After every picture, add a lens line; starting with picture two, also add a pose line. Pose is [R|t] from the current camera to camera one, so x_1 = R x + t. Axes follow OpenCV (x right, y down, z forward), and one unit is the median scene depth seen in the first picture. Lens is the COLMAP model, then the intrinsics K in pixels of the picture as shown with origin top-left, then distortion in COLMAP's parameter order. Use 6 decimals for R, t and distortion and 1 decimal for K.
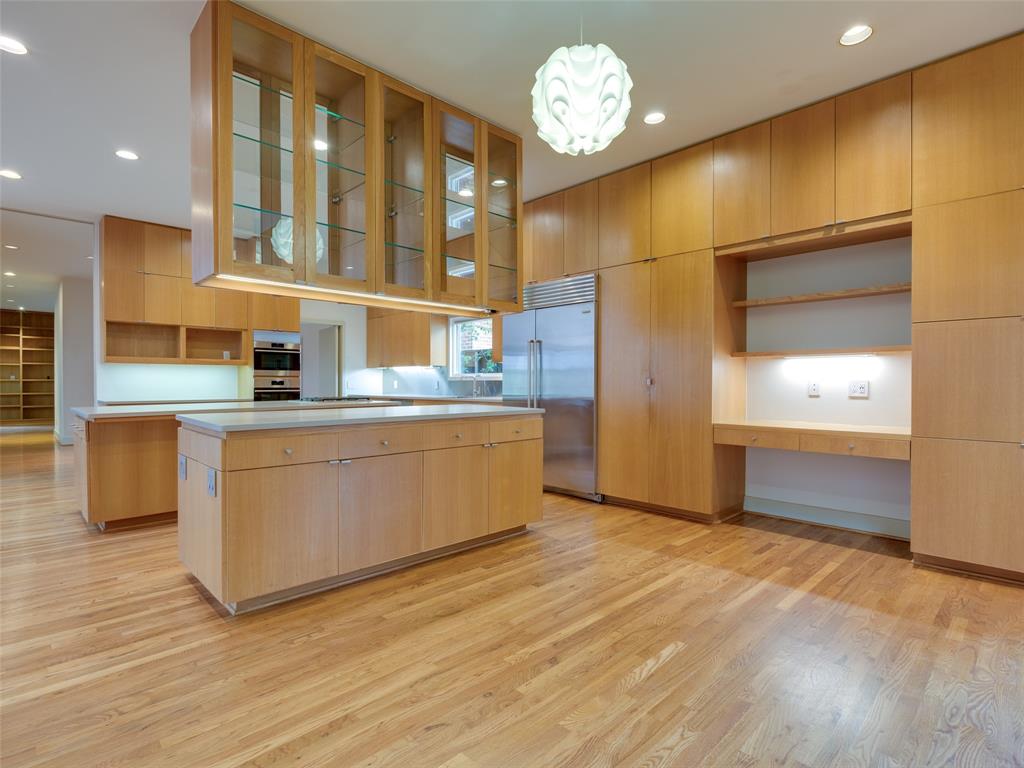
lens RADIAL K [[522.0, 0, 516.9], [0, 522.0, 385.3], [0, 0, 1]] dist [-0.003719, 0.001693]
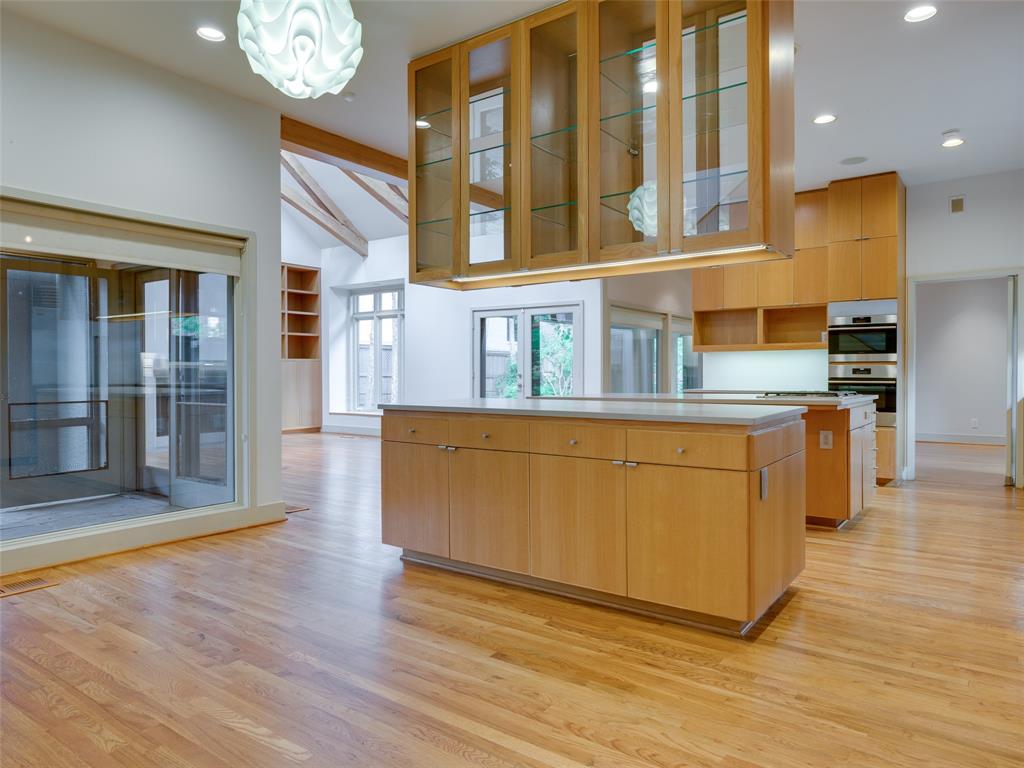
lens RADIAL K [[656.6, 0, 495.1], [0, 656.6, 377.0], [0, 0, 1]] dist [-0.003293, -0.003407]
pose [[0.158836, 0.006098, -0.987286, 0.642350], [-0.002947, 0.999979, 0.005702, -0.000177], [0.987301, 0.002004, 0.158851, 0.600595]]
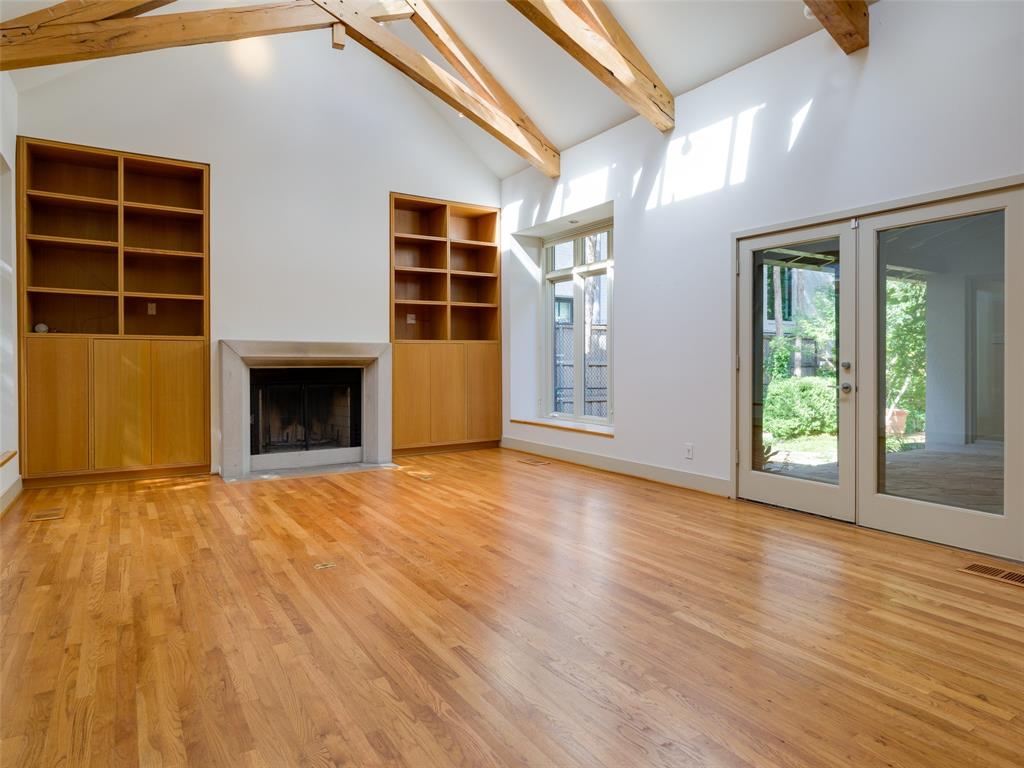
lens RADIAL K [[622.2, 0, 517.9], [0, 622.2, 362.5], [0, 0, 1]] dist [-0.001457, 0.002457]
pose [[-0.204246, 0.003852, -0.978912, -0.589861], [0.002826, 0.999990, 0.003345, -0.001936], [0.978915, -0.002083, -0.204255, 0.746595]]
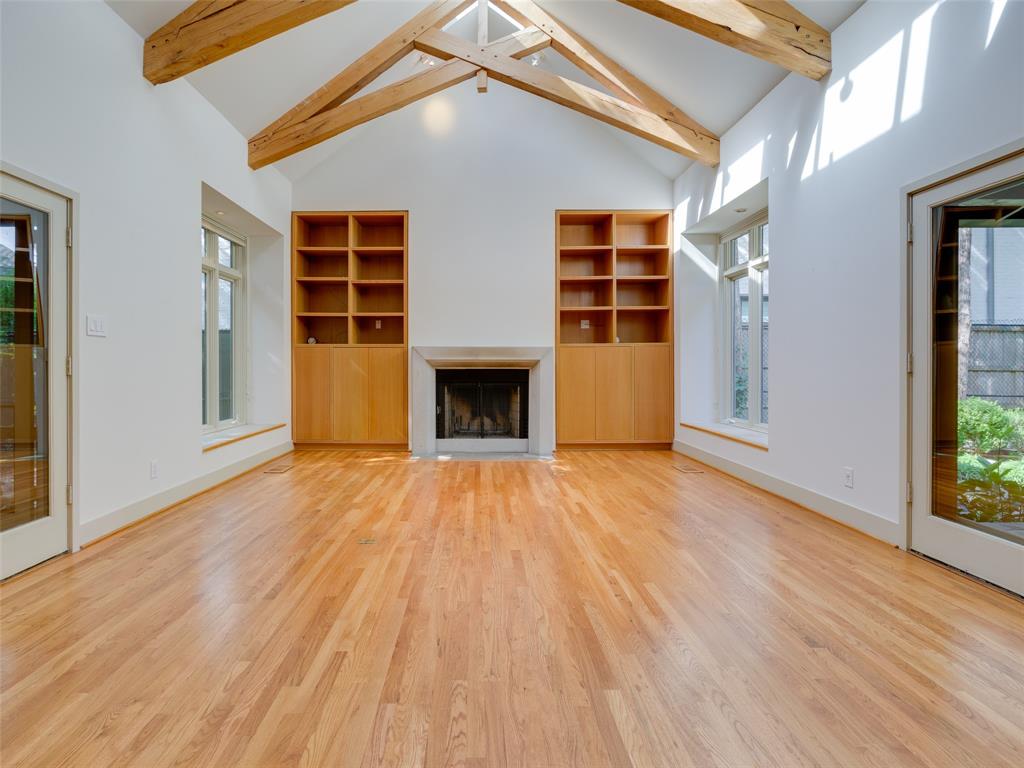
lens RADIAL K [[522.0, 0, 476.6], [0, 522.0, 362.7], [0, 0, 1]] dist [-0.003719, 0.001693]
pose [[-0.706492, -0.001637, -0.707719, -0.923146], [0.002432, 0.999986, -0.004741, 0.004719], [0.707717, -0.005071, -0.706478, 1.017875]]
